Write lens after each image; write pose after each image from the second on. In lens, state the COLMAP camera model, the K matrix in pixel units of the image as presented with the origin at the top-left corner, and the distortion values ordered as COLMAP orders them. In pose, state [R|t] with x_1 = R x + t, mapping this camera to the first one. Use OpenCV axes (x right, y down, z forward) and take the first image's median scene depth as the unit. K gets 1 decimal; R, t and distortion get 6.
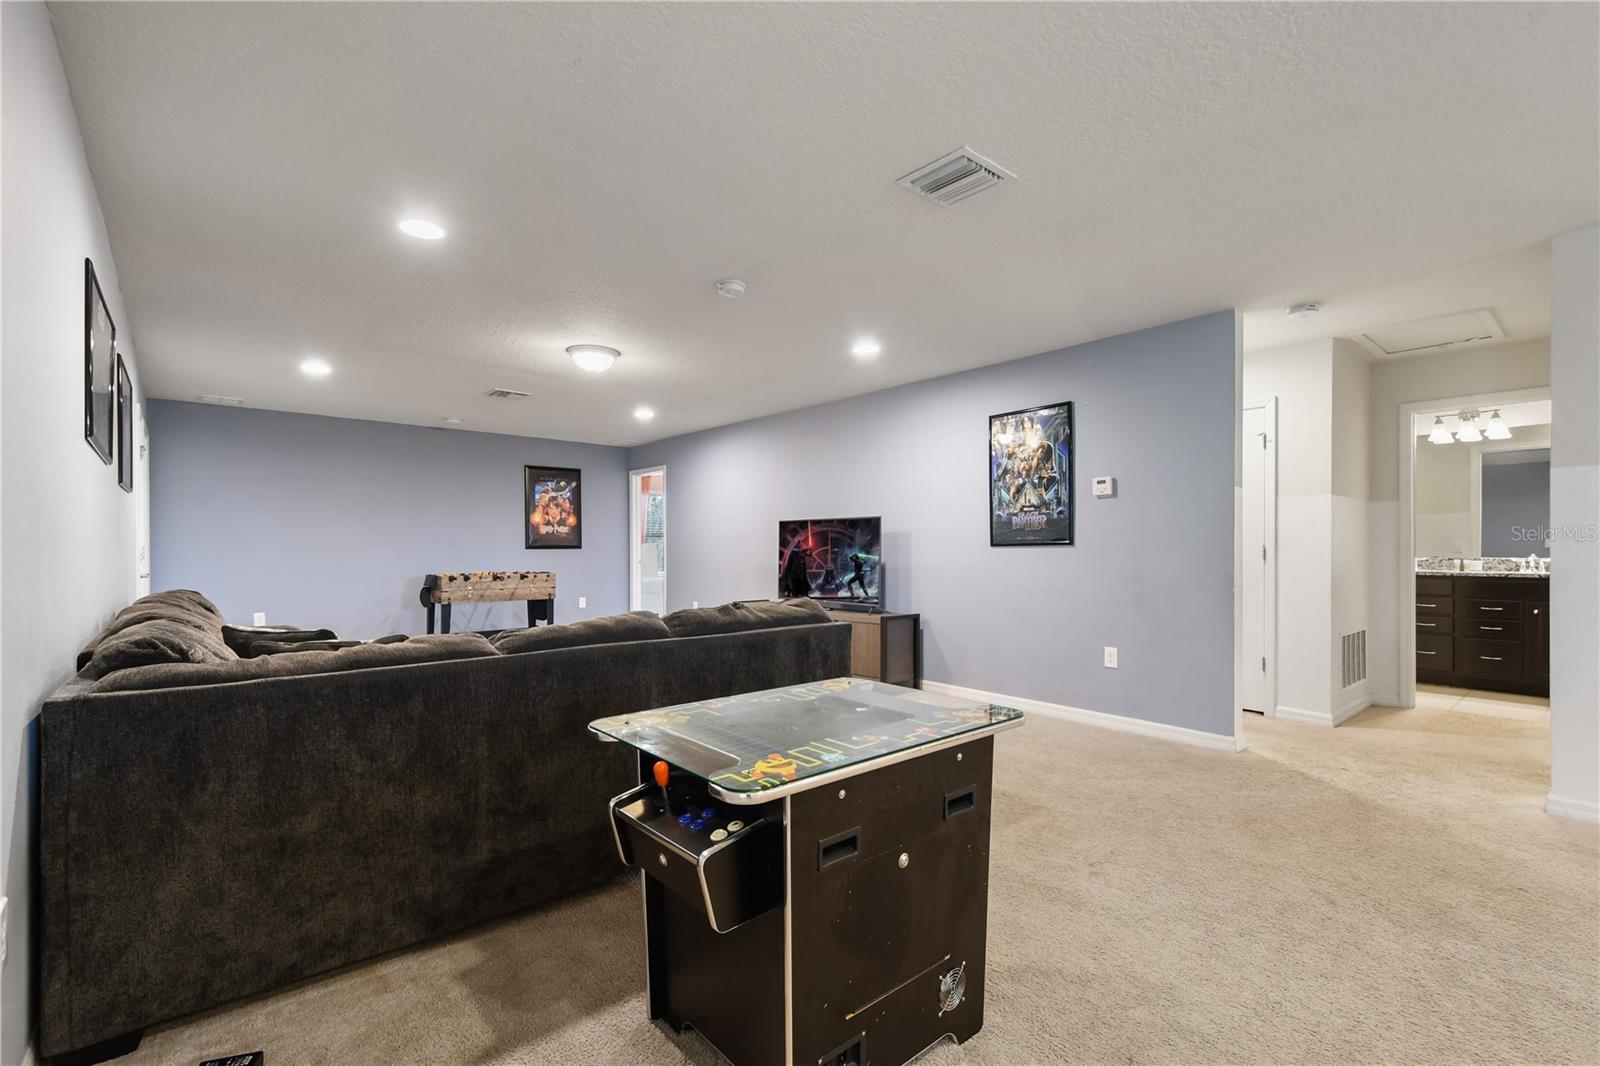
lens RADIAL K [[710.4, 0, 810.4], [0, 710.4, 547.5], [0, 0, 1]] dist [0.017737, -0.000016]
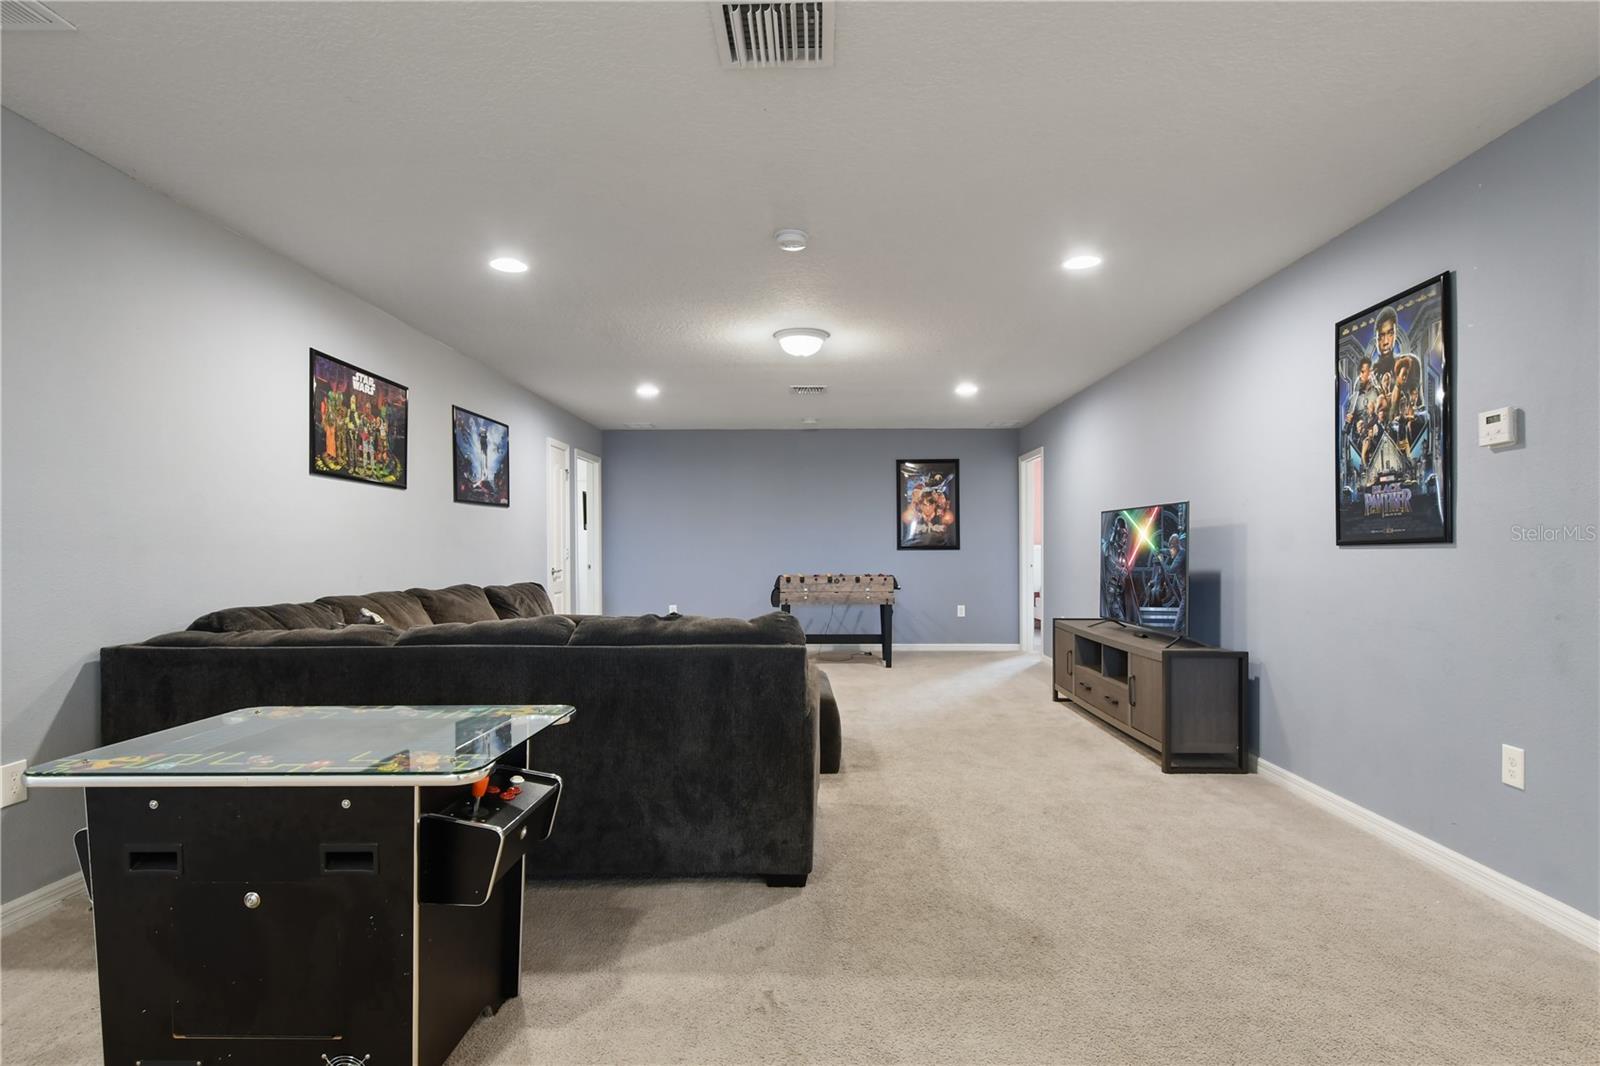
lens RADIAL K [[830.2, 0, 801.5], [0, 830.2, 545.7], [0, 0, 1]] dist [0.012078, 0.000184]
pose [[0.742080, -0.004035, -0.670300, 0.395517], [0.002275, 0.999991, -0.003501, -0.000267], [0.670308, 0.001073, 0.742082, 0.200187]]
